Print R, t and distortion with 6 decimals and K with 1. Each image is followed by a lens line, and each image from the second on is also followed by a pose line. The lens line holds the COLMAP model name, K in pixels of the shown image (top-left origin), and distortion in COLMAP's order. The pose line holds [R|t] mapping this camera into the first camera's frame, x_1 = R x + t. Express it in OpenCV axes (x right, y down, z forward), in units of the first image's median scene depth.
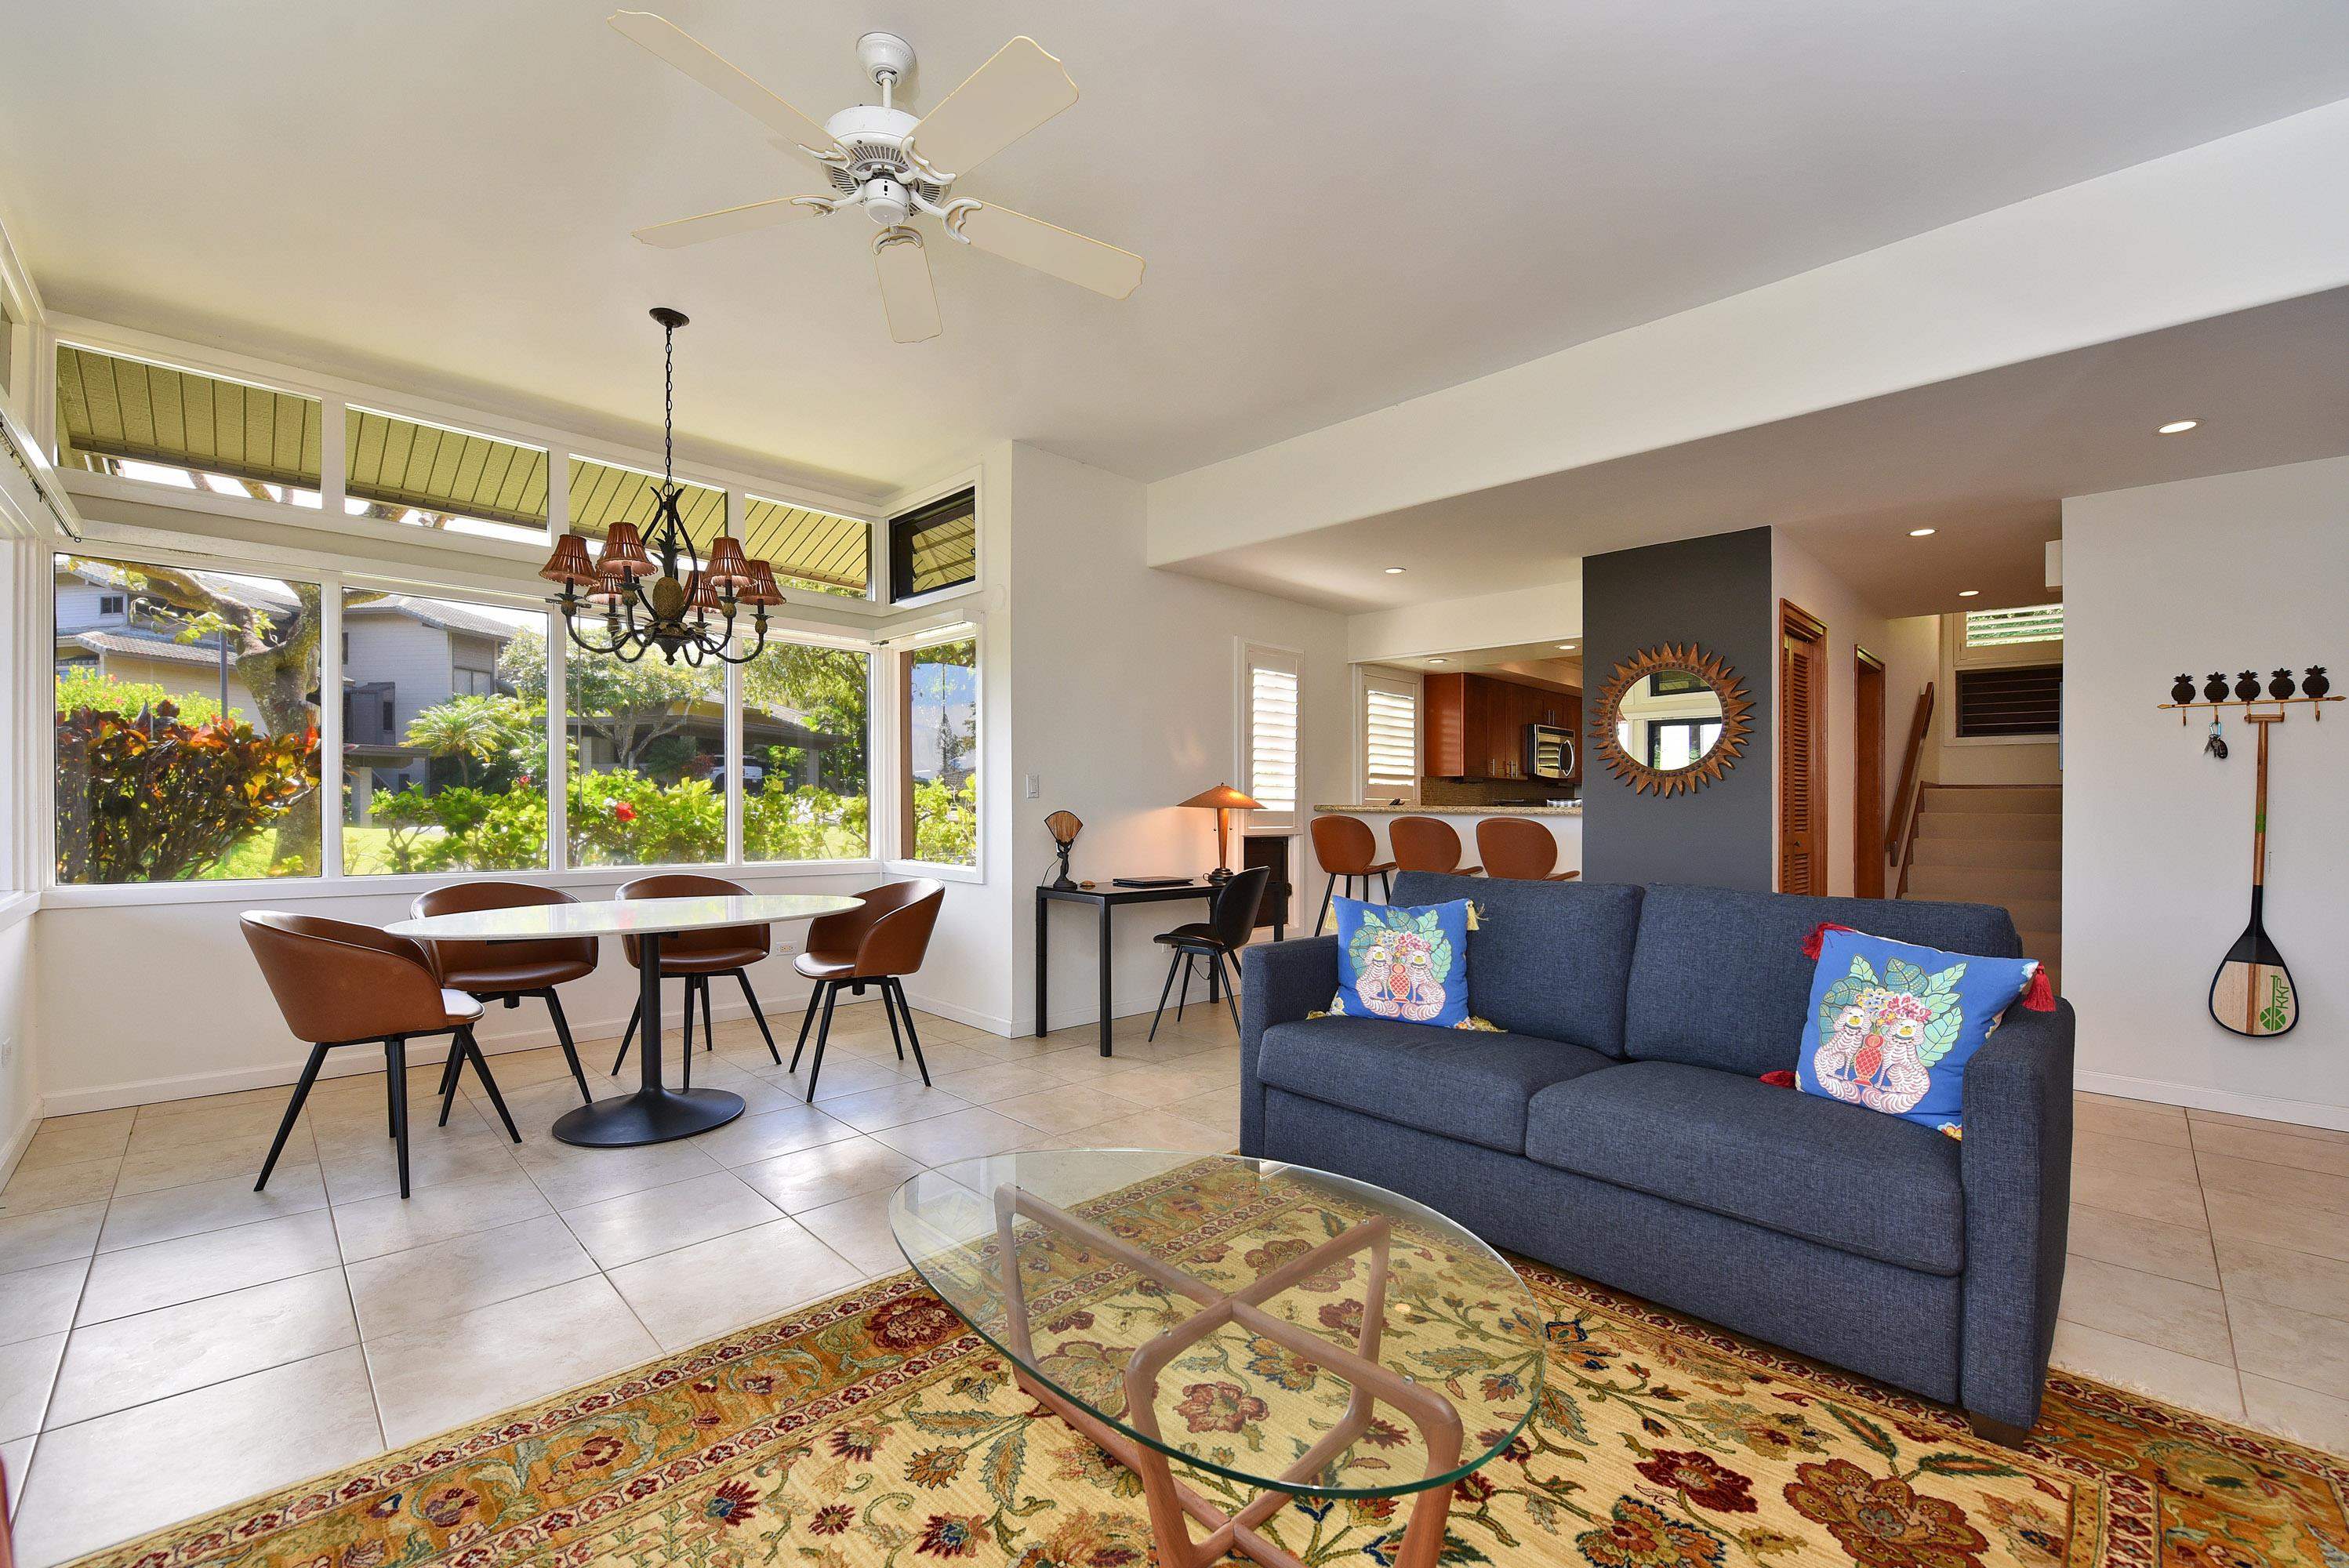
lens RADIAL K [[925.8, 0, 1126.5], [0, 925.8, 796.4], [0, 0, 1]] dist [0.001478, -0.010558]
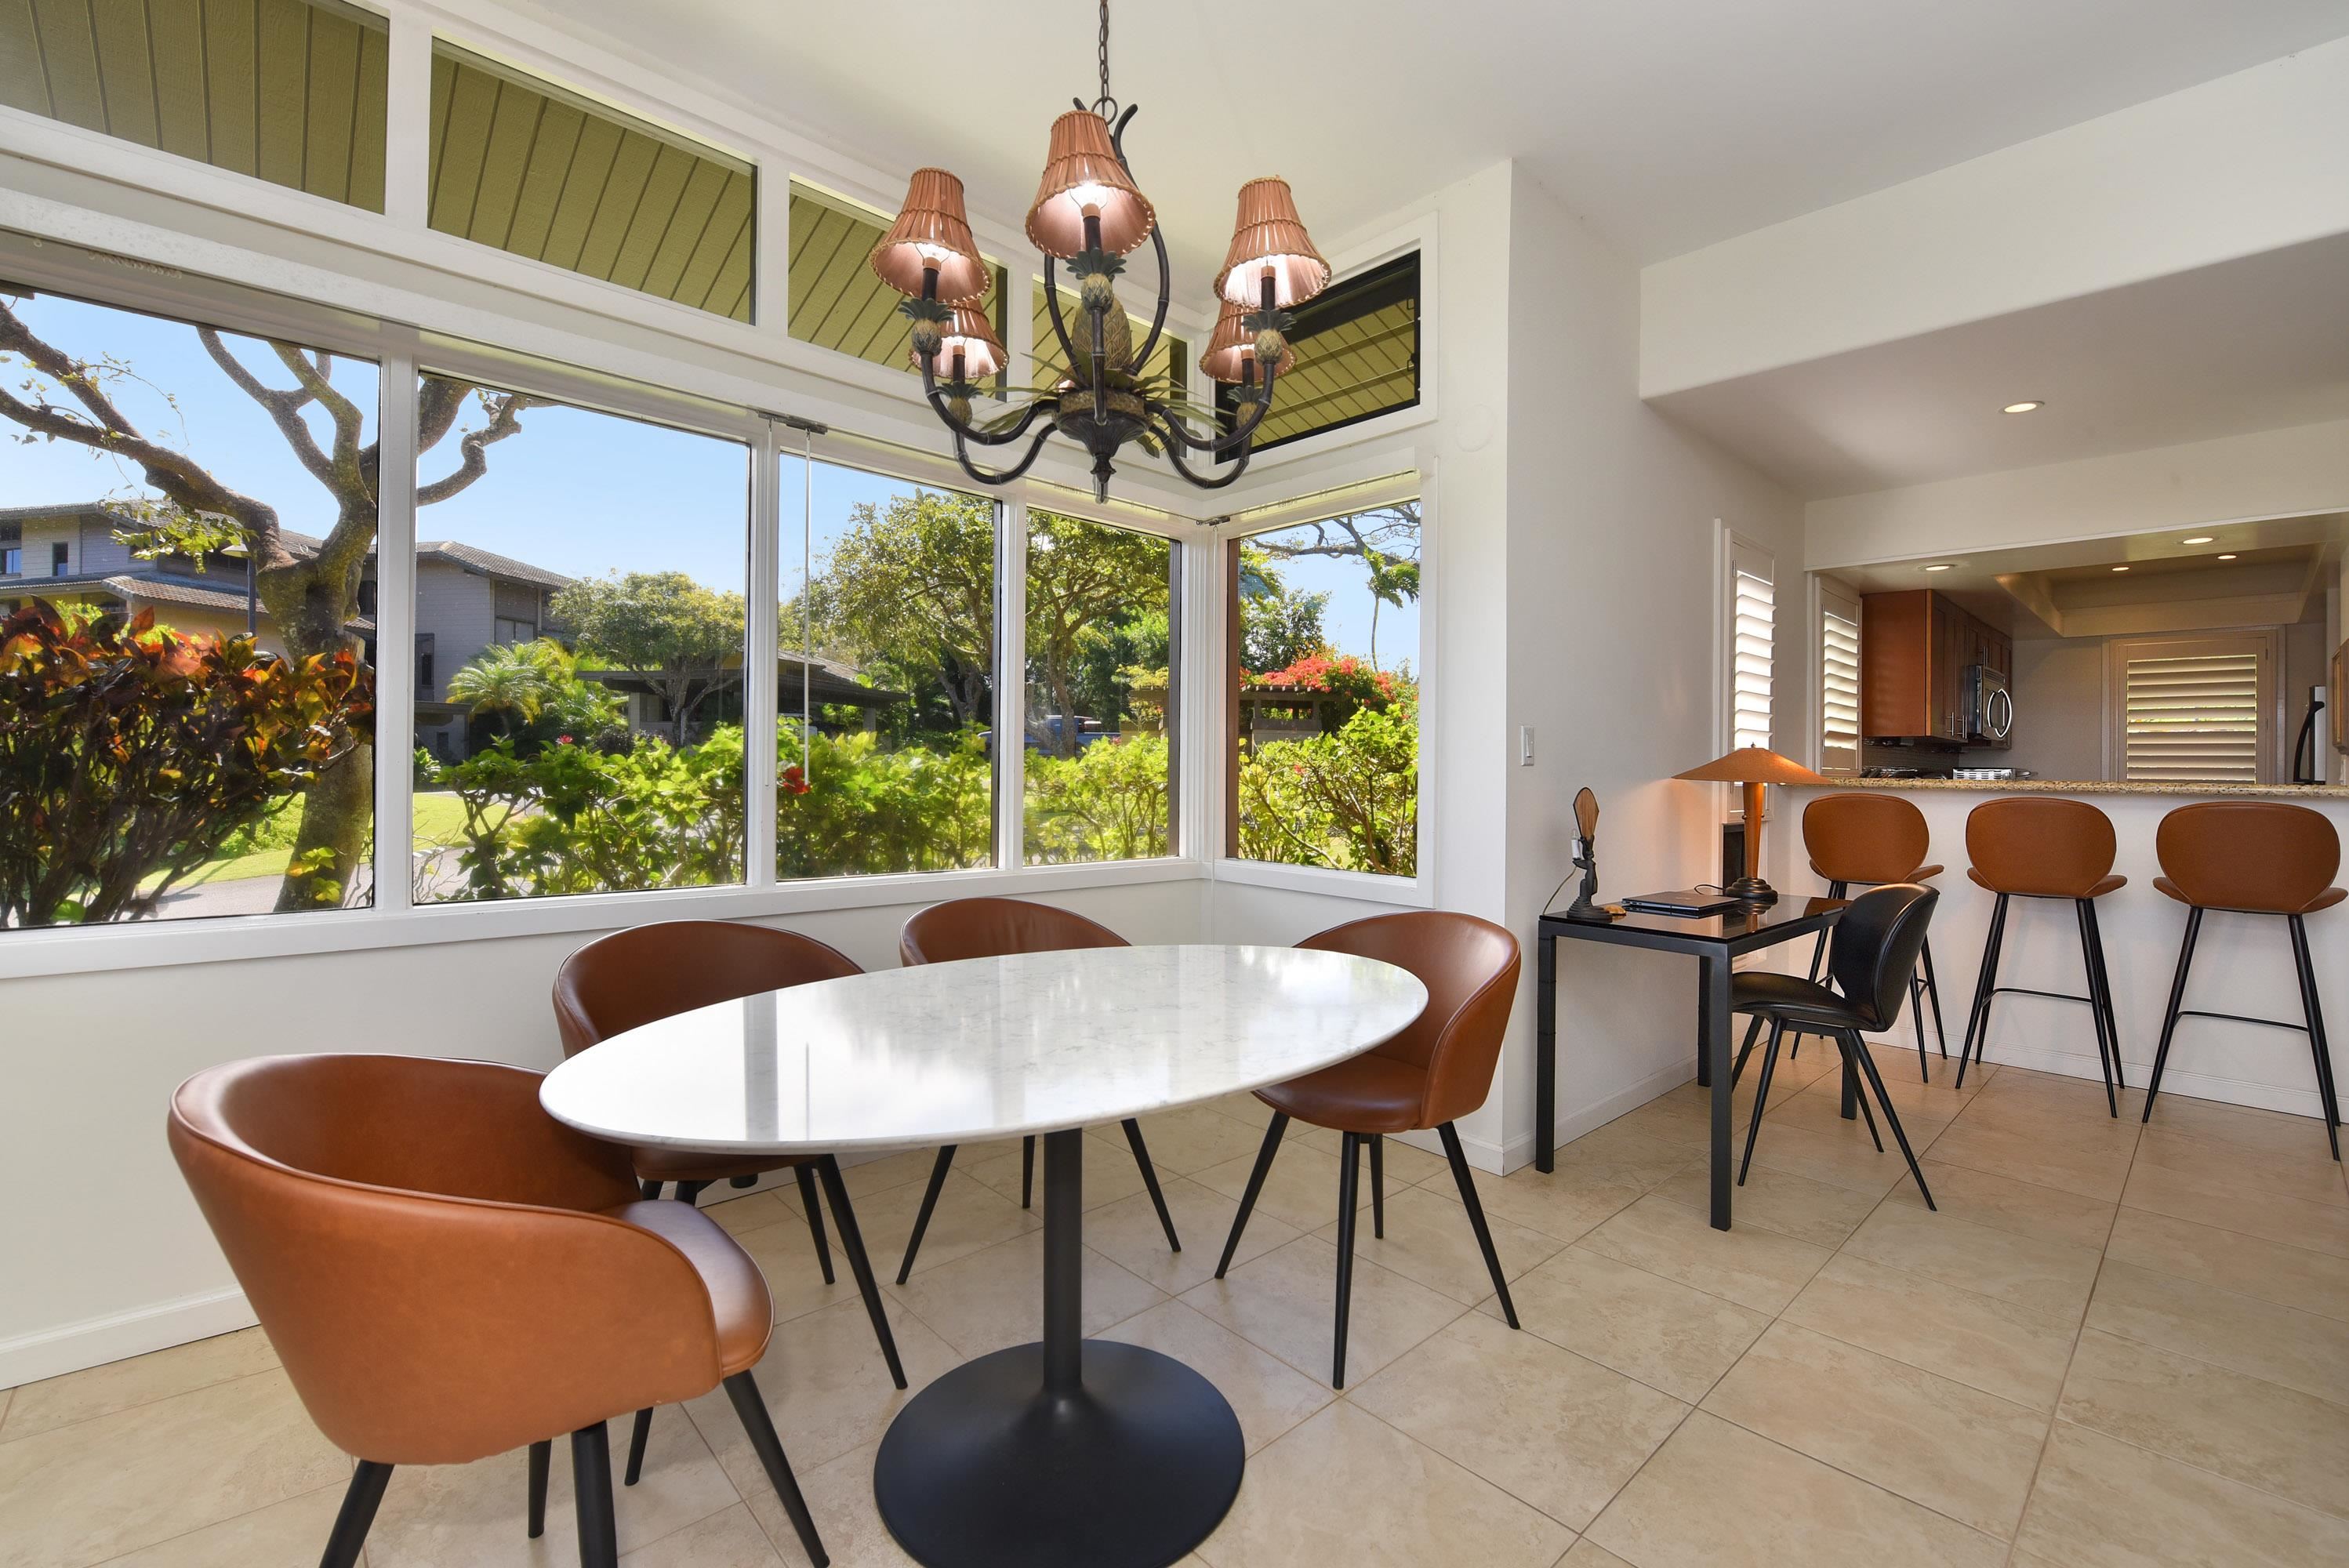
lens RADIAL K [[999.9, 0, 1163.3], [0, 999.9, 752.8], [0, 0, 1]] dist [-0.013738, -0.000251]
pose [[0.999337, 0.005860, -0.035940, -0.382403], [-0.006110, 0.999958, -0.006838, -0.001004], [0.035899, 0.007053, 0.999331, 0.429546]]
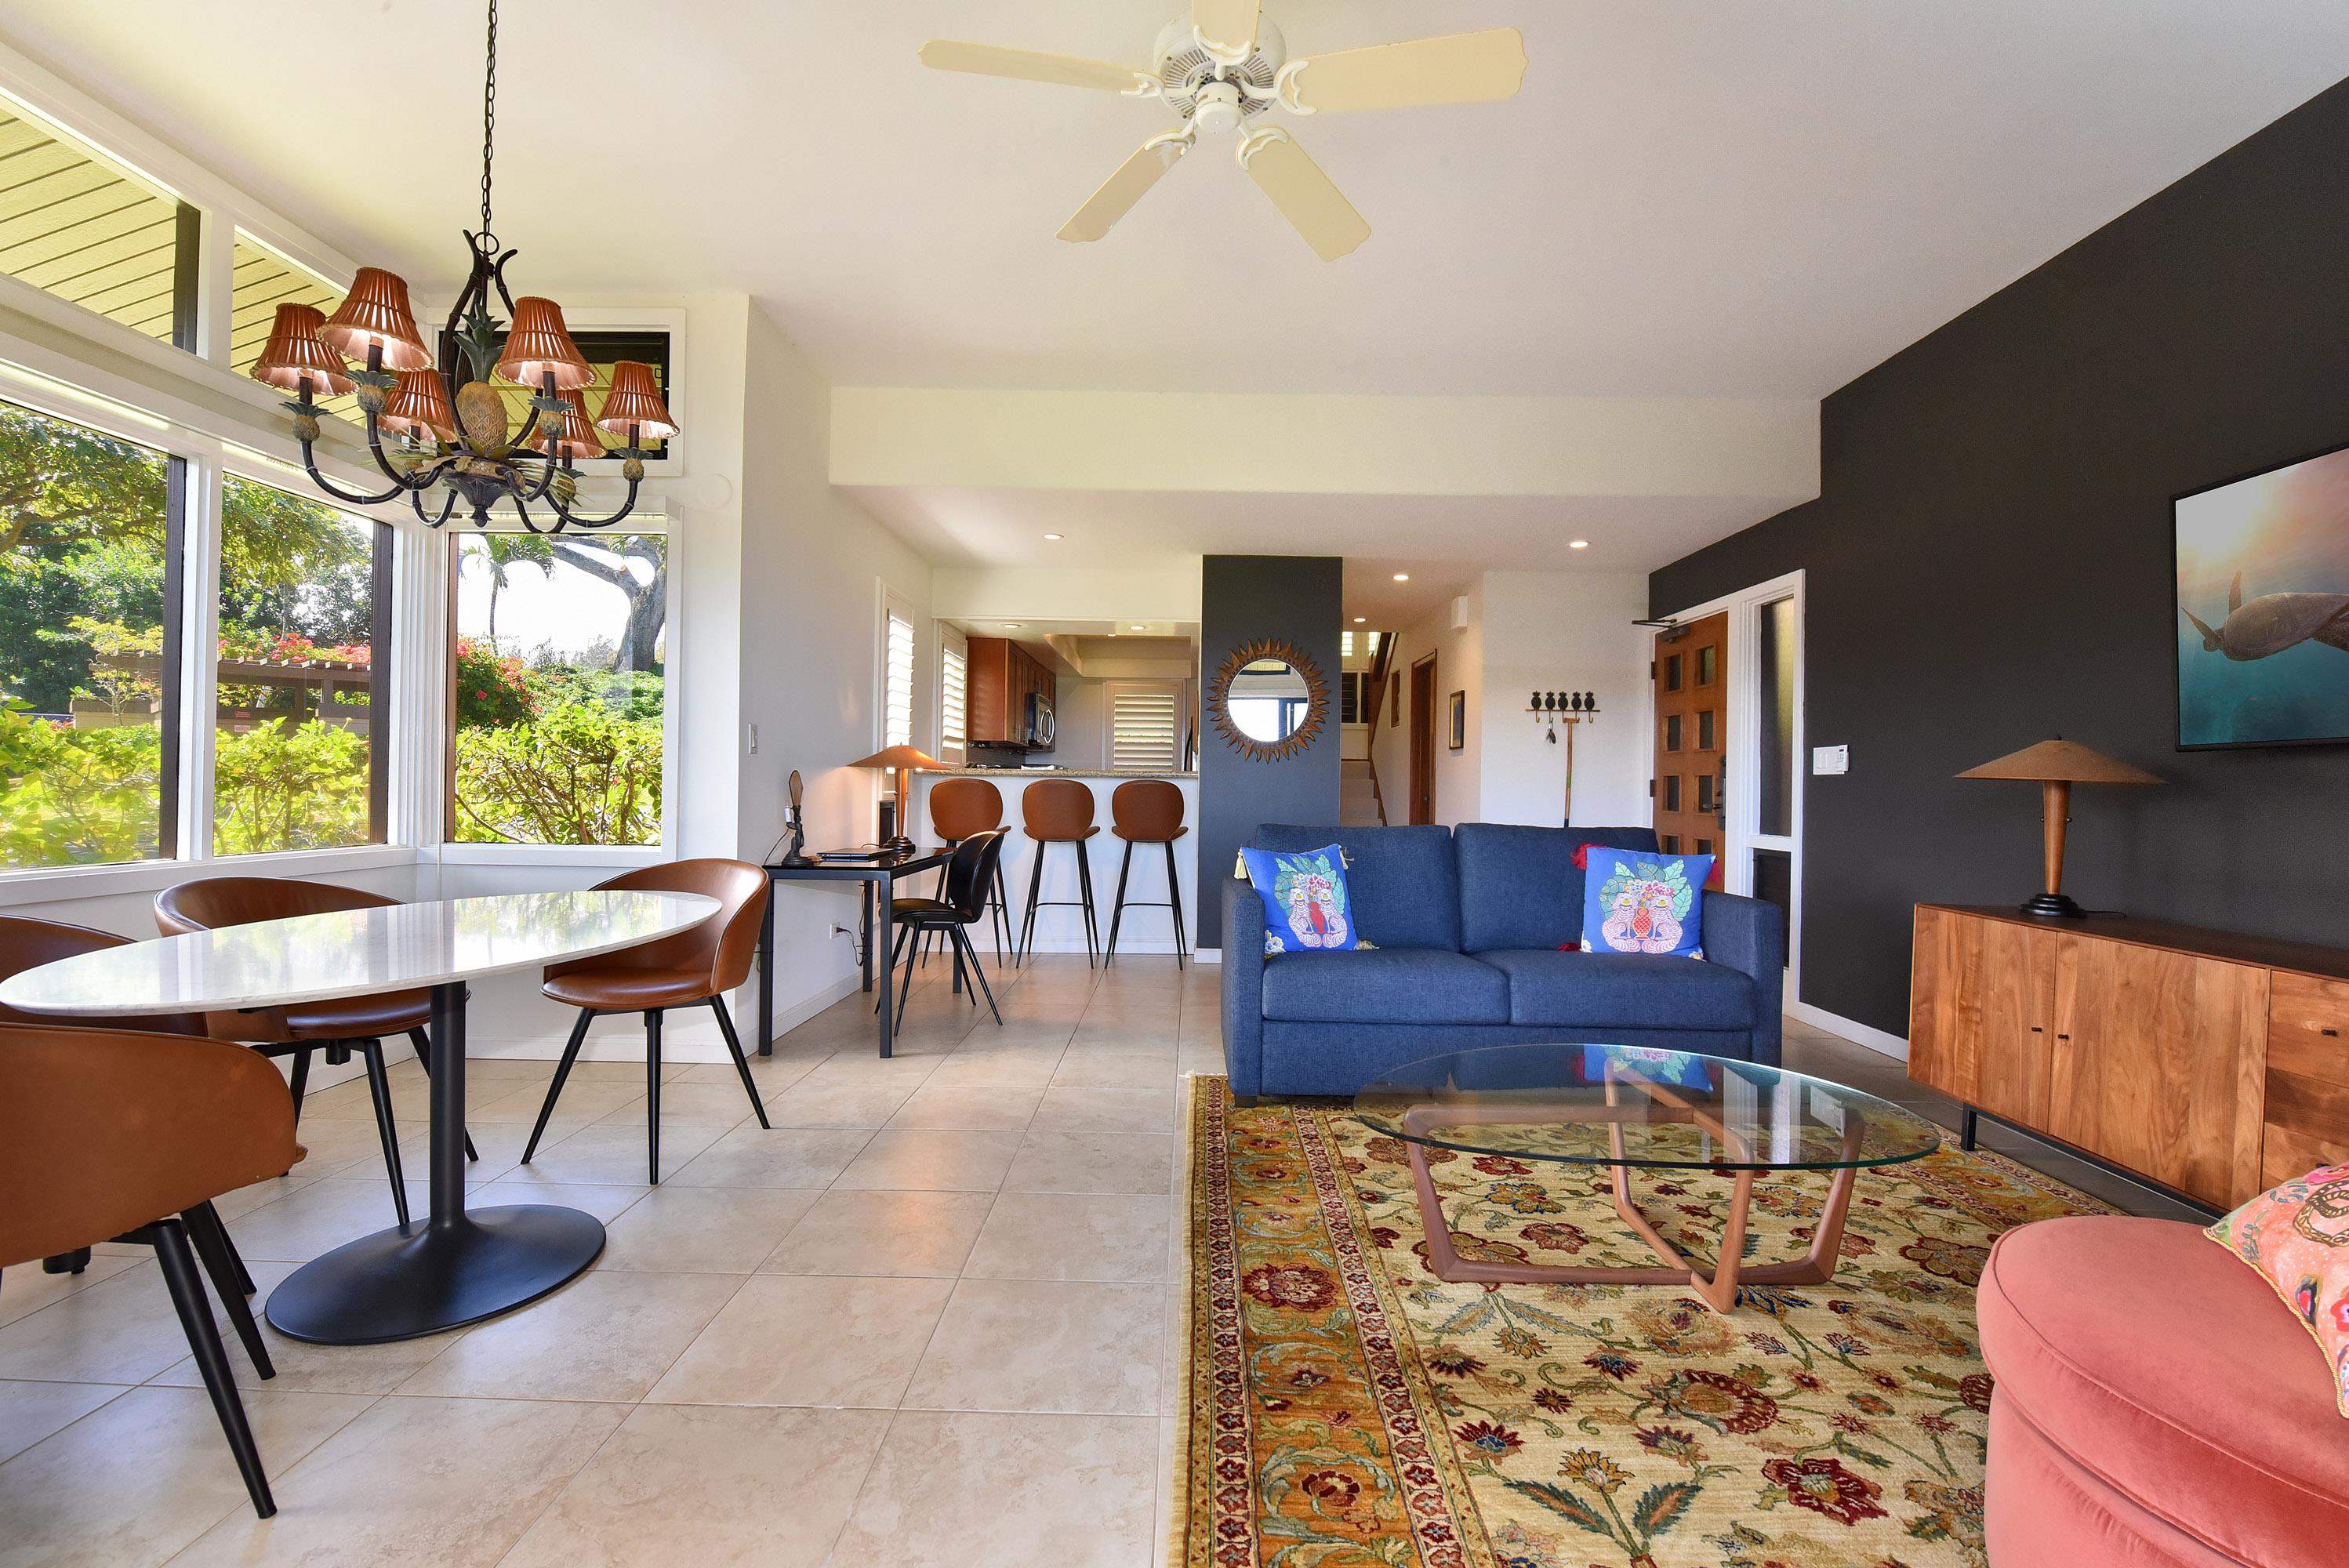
lens RADIAL K [[997.6, 0, 1174.5], [0, 997.6, 784.0], [0, 0, 1]] dist [-0.011330, -0.000188]
pose [[0.709516, -0.002226, 0.704686, -0.541969], [-0.012587, 0.999795, 0.015831, 0.011512], [-0.704577, -0.020102, 0.709343, 0.180510]]
